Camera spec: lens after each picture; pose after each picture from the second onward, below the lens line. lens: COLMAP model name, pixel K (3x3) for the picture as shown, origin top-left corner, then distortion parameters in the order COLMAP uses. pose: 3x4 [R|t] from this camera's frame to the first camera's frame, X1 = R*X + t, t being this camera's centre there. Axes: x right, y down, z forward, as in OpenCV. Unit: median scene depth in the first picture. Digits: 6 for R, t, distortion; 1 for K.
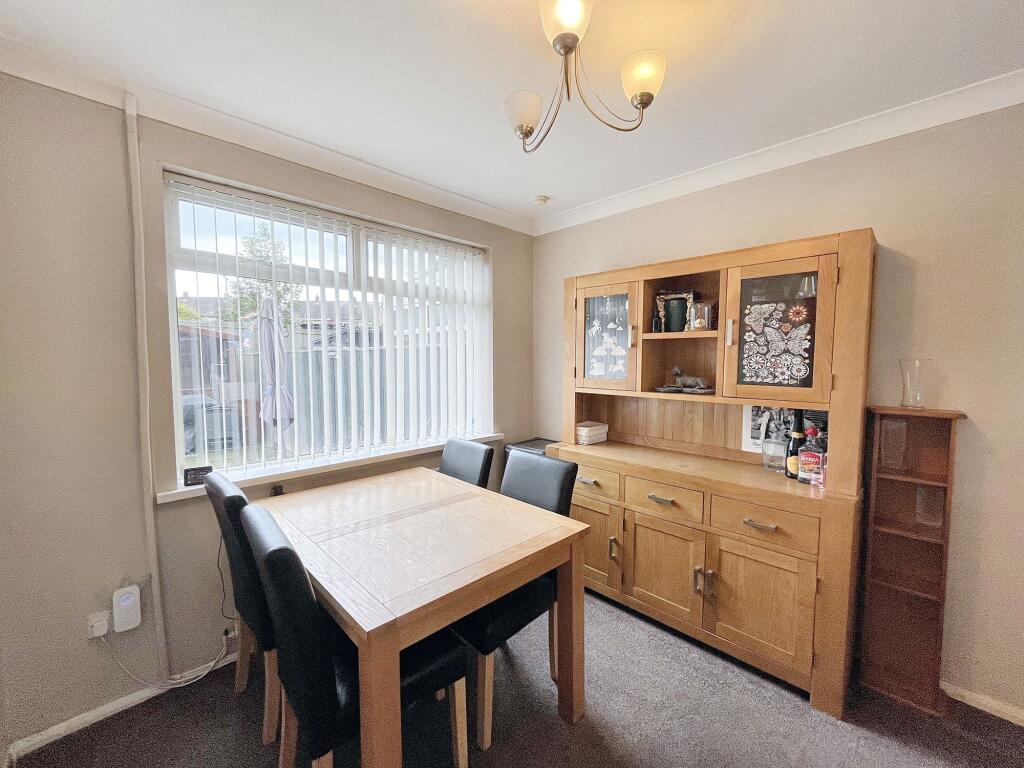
lens RADIAL K [[415.9, 0, 512.0], [0, 415.9, 384.0], [0, 0, 1]] dist [-0.003334, -0.000256]
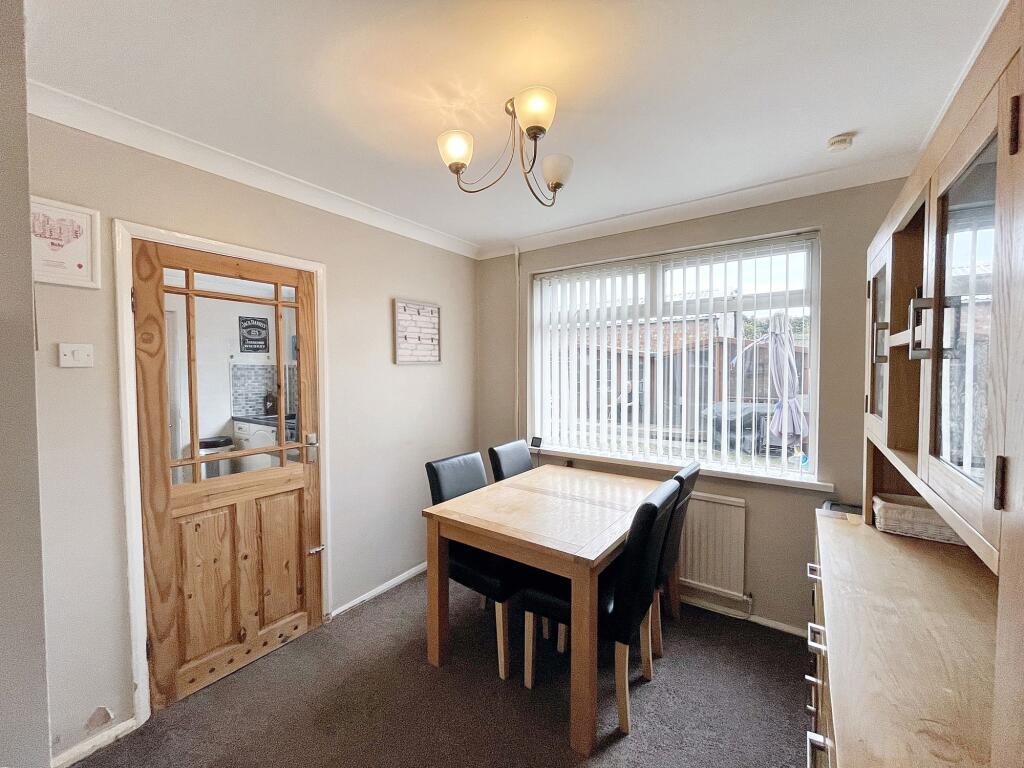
lens RADIAL K [[415.9, 0, 512.0], [0, 415.9, 384.0], [0, 0, 1]] dist [-0.003334, -0.000256]
pose [[0.187353, 0.031299, -0.981794, 0.767828], [-0.054245, 0.998297, 0.021474, -0.048196], [0.980794, 0.049234, 0.188732, 0.450327]]
